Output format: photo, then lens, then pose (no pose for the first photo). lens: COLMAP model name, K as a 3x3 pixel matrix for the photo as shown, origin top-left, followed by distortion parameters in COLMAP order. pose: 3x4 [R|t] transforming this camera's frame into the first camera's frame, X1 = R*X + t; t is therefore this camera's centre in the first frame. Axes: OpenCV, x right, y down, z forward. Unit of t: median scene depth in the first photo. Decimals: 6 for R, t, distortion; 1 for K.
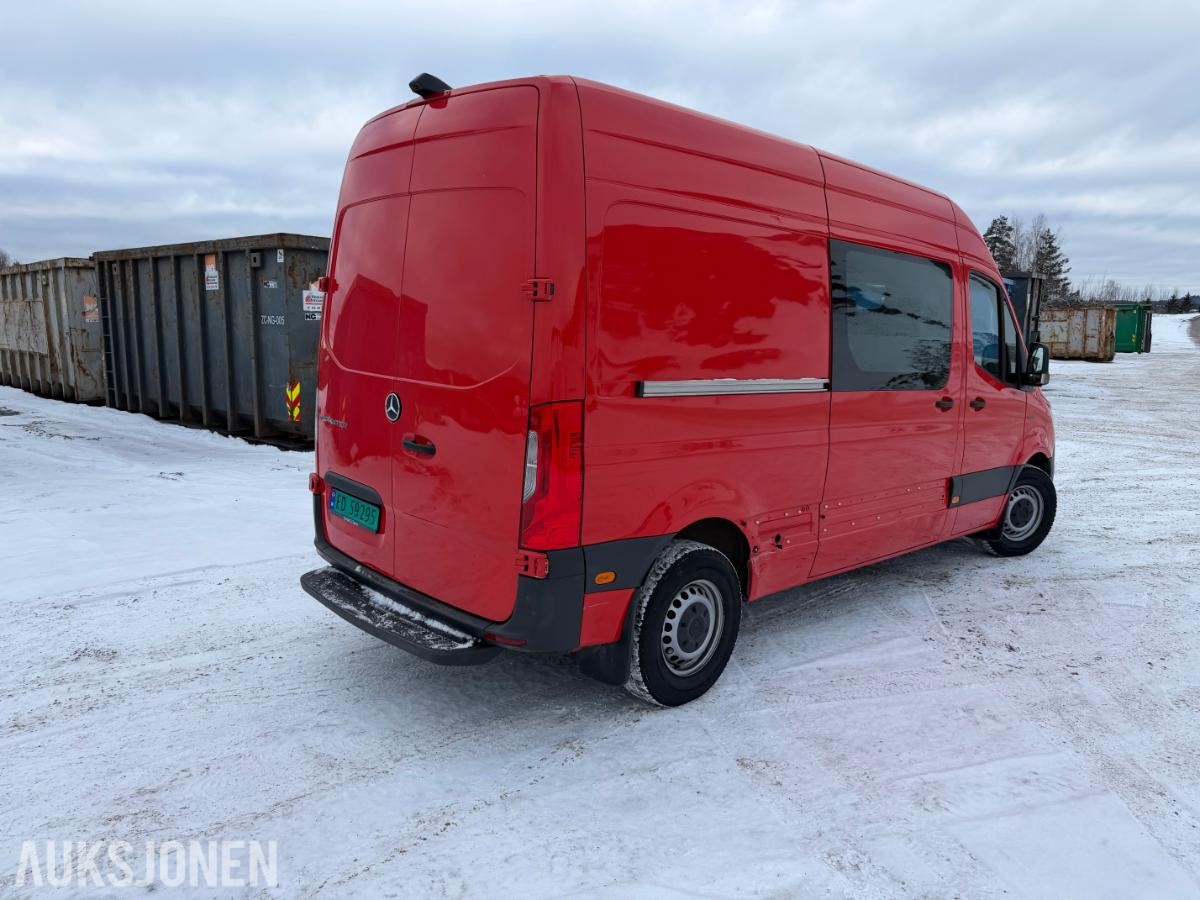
lens RADIAL K [[832.6, 0, 608.9], [0, 832.6, 442.0], [0, 0, 1]] dist [0.035665, -0.041568]
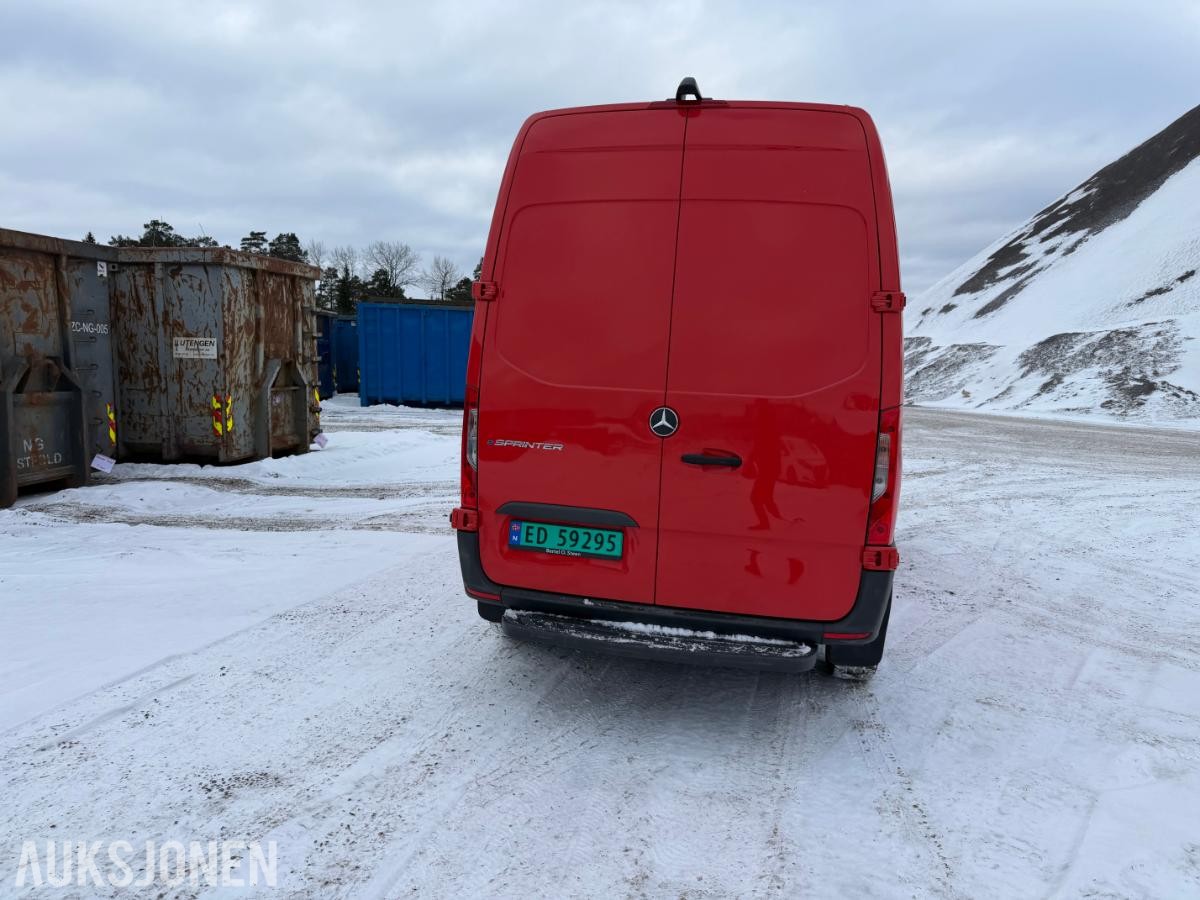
lens RADIAL K [[830.3, 0, 607.8], [0, 830.3, 443.5], [0, 0, 1]] dist [0.040145, -0.024694]
pose [[0.837064, -0.052722, 0.544558, -0.748376], [0.068100, 0.997646, -0.008091, -0.012896], [-0.542850, 0.043857, 0.838684, 0.211986]]
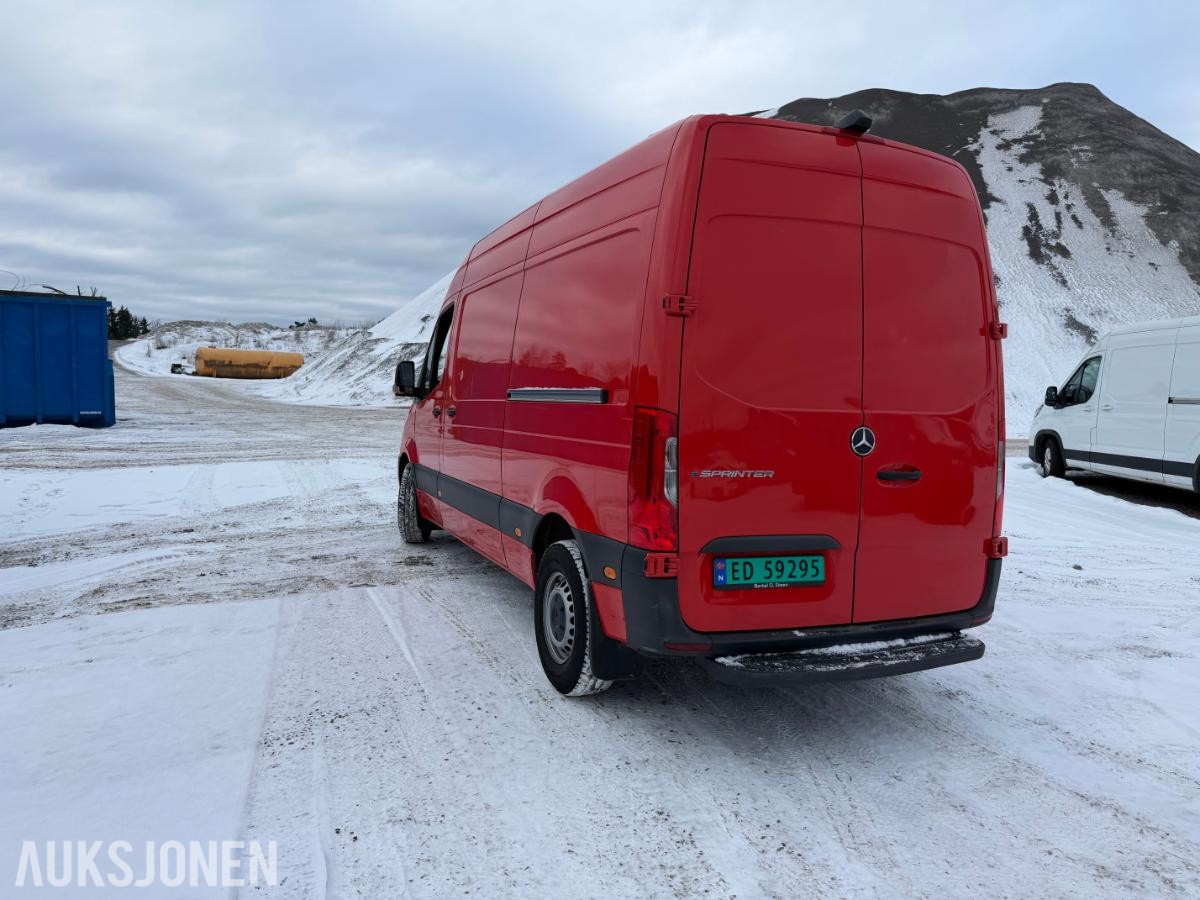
lens RADIAL K [[832.6, 0, 590.7], [0, 832.6, 441.6], [0, 0, 1]] dist [0.035665, -0.041568]
pose [[0.355567, -0.085536, 0.930729, -1.145799], [0.116182, 0.992125, 0.046793, -0.111532], [-0.927402, 0.091496, 0.362704, 0.844921]]
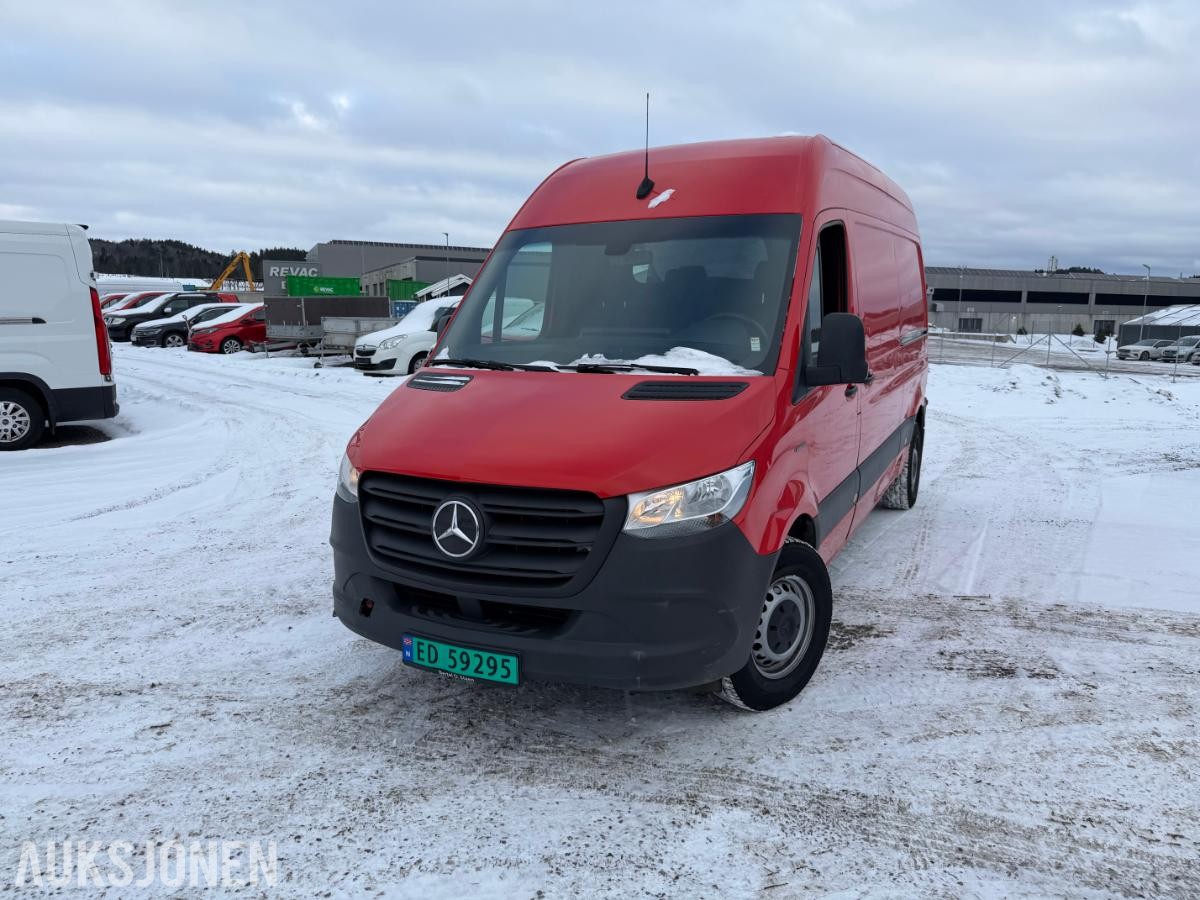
lens RADIAL K [[832.6, 0, 615.0], [0, 832.6, 445.6], [0, 0, 1]] dist [0.035665, -0.041568]
pose [[-0.943043, 0.017663, -0.332203, 0.939829], [-0.081869, 0.955556, 0.283214, -0.349700], [0.322441, 0.294280, -0.899684, 2.631185]]
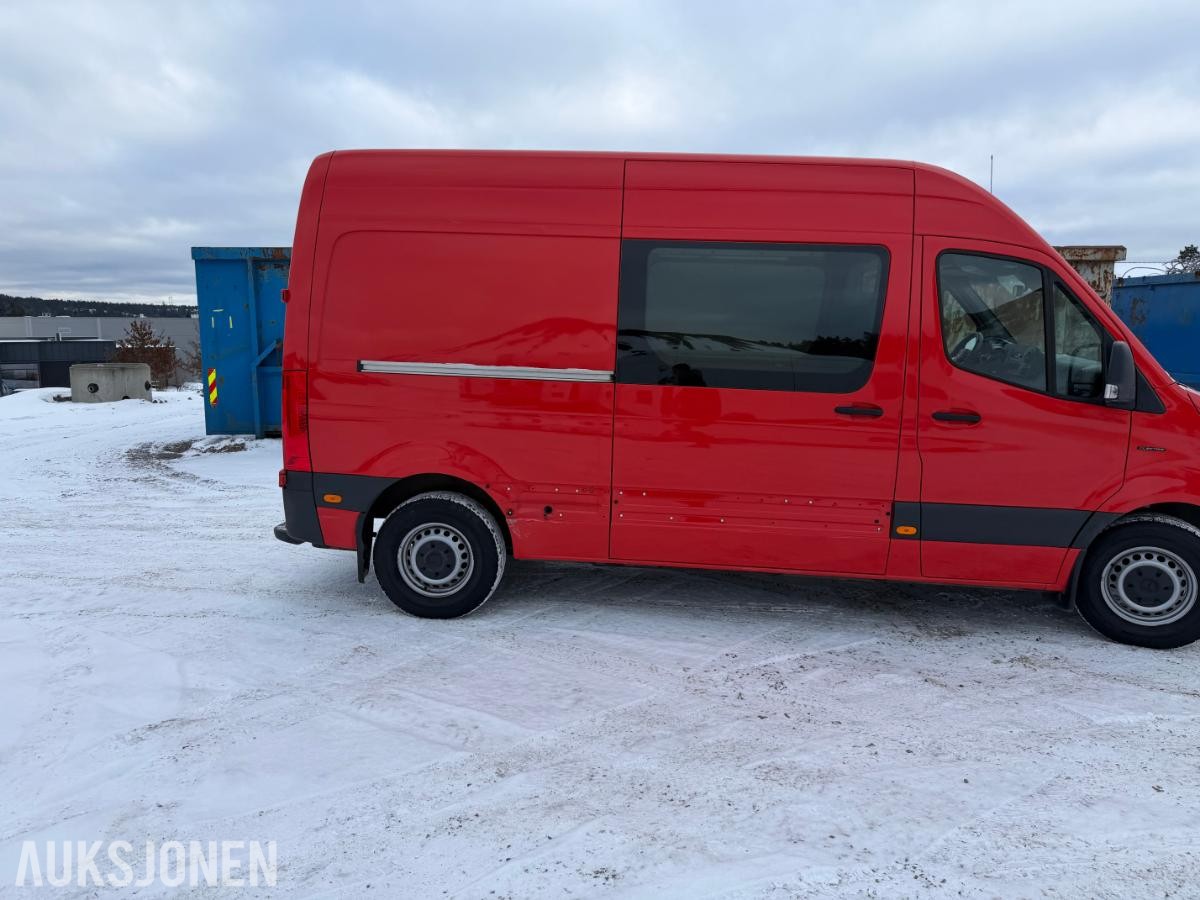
lens RADIAL K [[832.6, 0, 618.1], [0, 832.6, 453.8], [0, 0, 1]] dist [0.035665, -0.041568]
pose [[0.675713, 0.091686, -0.731441, 1.107796], [-0.099614, 0.994491, 0.032634, -0.006055], [0.730404, 0.050810, 0.681123, 0.307863]]
